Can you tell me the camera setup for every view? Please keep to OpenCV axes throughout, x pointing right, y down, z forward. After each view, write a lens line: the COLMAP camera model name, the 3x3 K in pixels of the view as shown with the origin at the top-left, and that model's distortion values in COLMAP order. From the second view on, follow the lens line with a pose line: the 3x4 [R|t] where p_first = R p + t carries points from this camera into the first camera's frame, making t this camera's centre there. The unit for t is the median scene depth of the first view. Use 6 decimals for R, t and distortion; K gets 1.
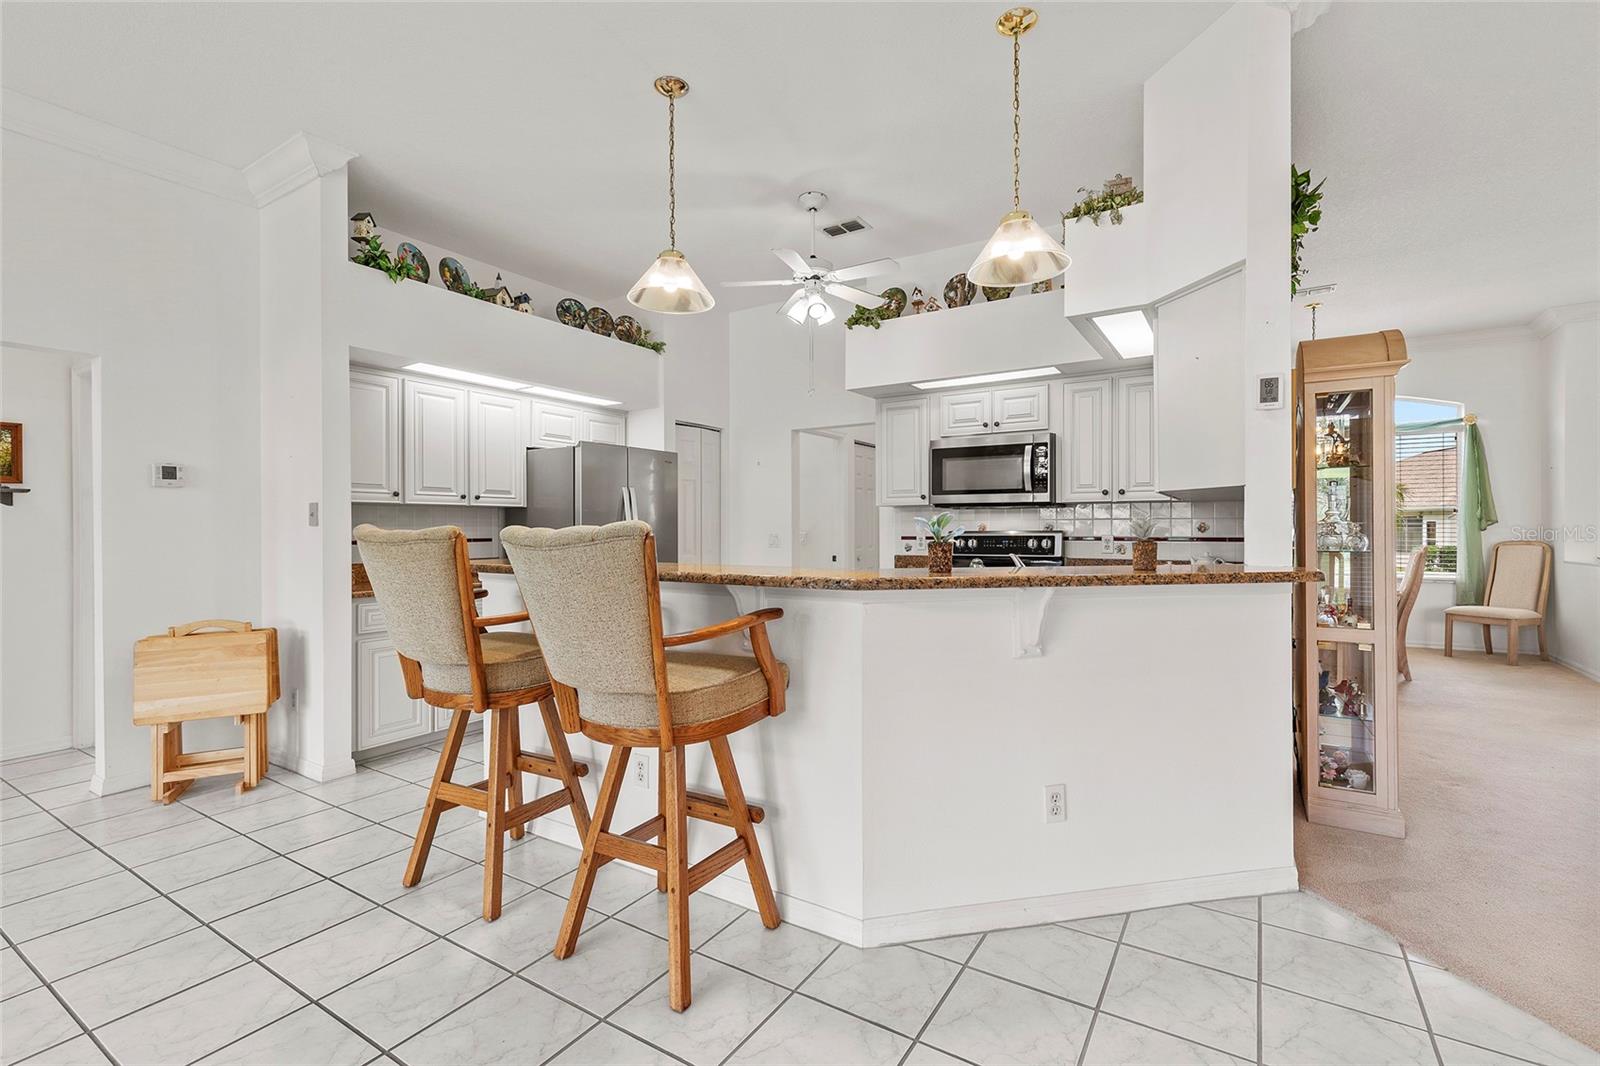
lens RADIAL K [[701.1, 0, 797.7], [0, 701.1, 530.3], [0, 0, 1]] dist [0.004411, 0.000074]
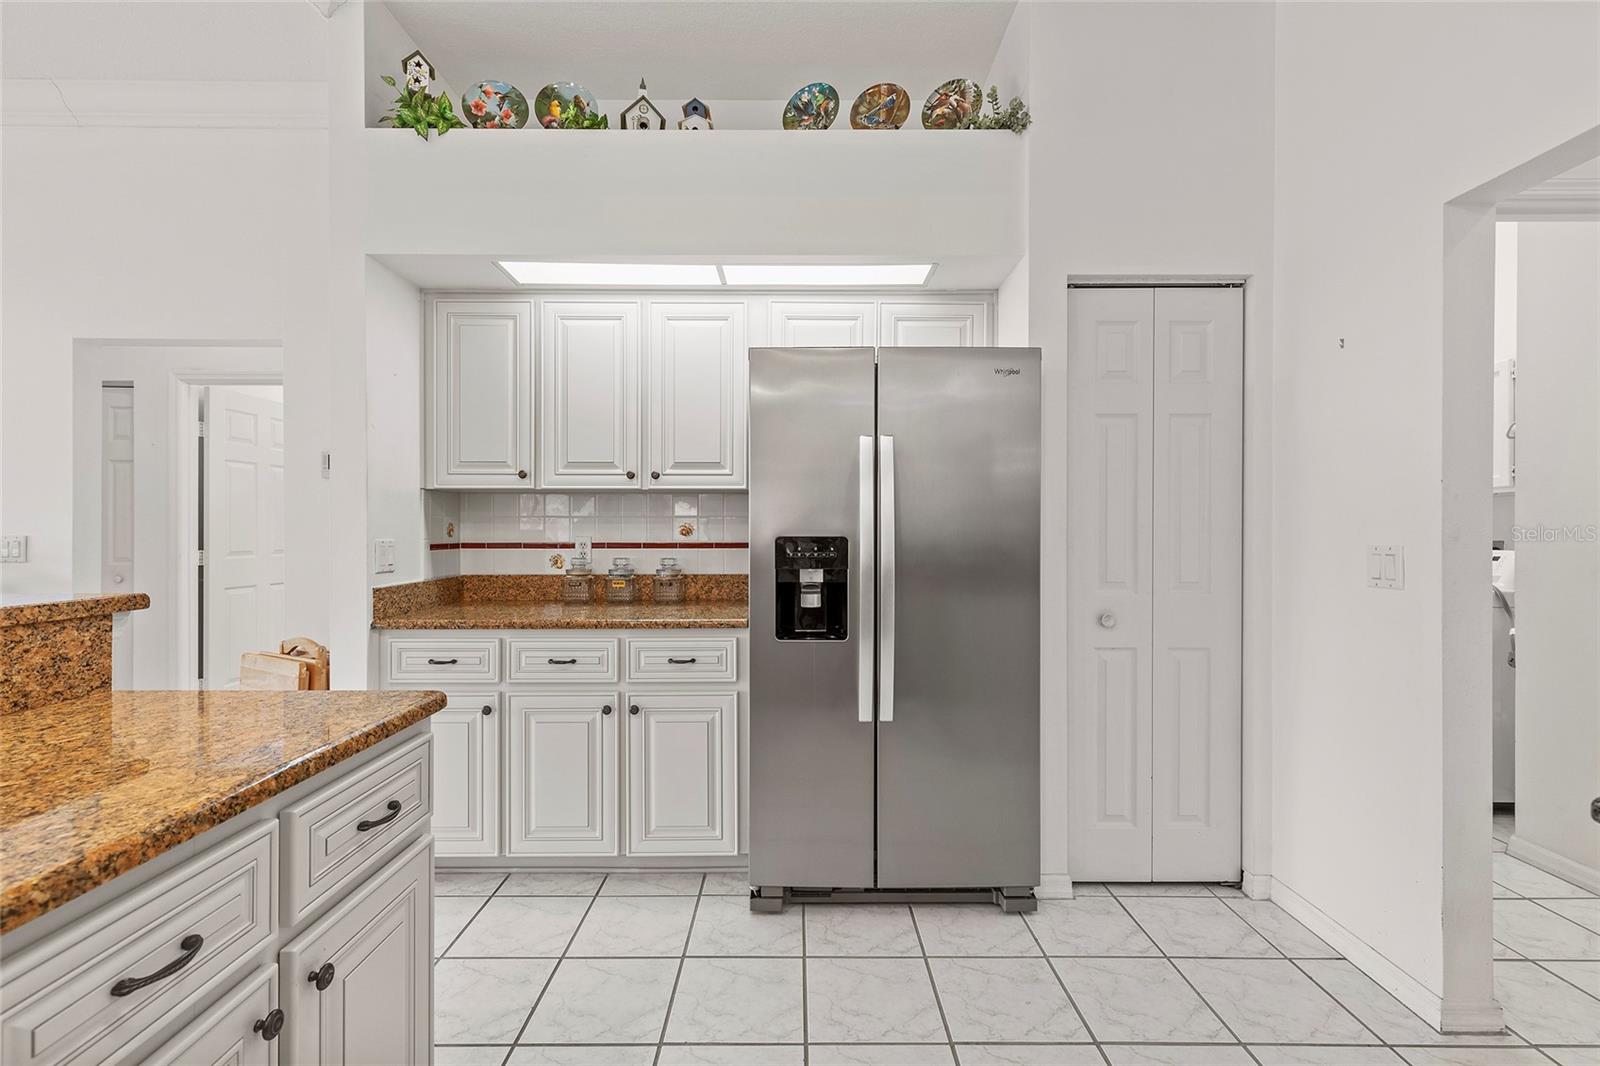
lens RADIAL K [[701.1, 0, 797.7], [0, 701.1, 530.3], [0, 0, 1]] dist [0.004411, 0.000074]
pose [[0.543833, 0.008682, -0.839148, 0.119180], [-0.003858, 0.999962, 0.007846, -0.004390], [0.839184, -0.001030, 0.543846, 0.764295]]
